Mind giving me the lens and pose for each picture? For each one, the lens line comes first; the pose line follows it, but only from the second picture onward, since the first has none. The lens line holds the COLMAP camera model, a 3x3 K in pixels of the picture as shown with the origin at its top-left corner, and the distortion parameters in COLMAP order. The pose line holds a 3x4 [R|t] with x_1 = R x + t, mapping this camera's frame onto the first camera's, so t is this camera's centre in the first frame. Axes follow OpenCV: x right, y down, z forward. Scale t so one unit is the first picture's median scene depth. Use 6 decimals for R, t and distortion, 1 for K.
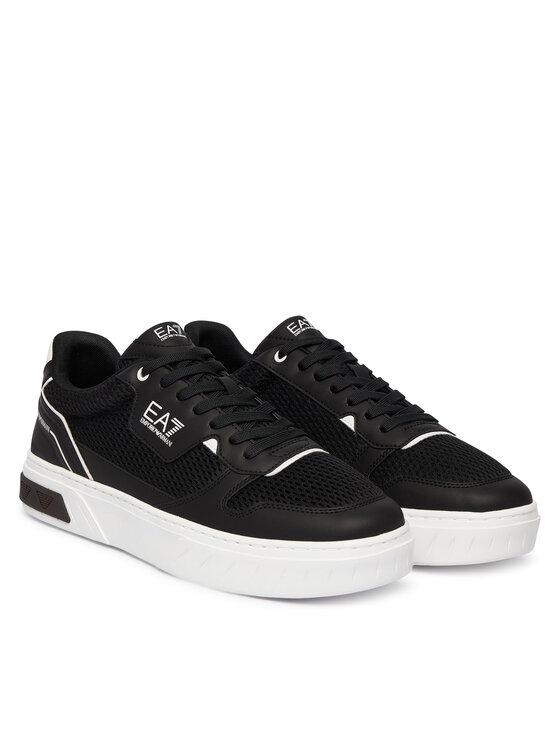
lens RADIAL K [[3478.8, 0, 280.0], [0, 3478.8, 373.0], [0, 0, 1]] dist [-1.092611, -1.078519]
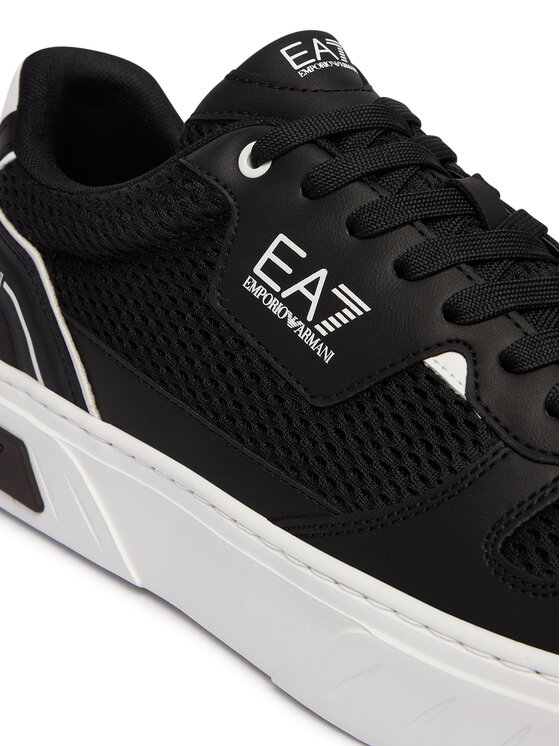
lens RADIAL K [[2191.3, 0, 280.0], [0, 2191.3, 373.0], [0, 0, 1]] dist [-0.019999, -0.701784]
pose [[0.997389, 0.048569, 0.053442, -0.048625], [-0.053853, 0.993290, 0.102344, -0.001221], [-0.048112, -0.104954, 0.993313, 0.763056]]
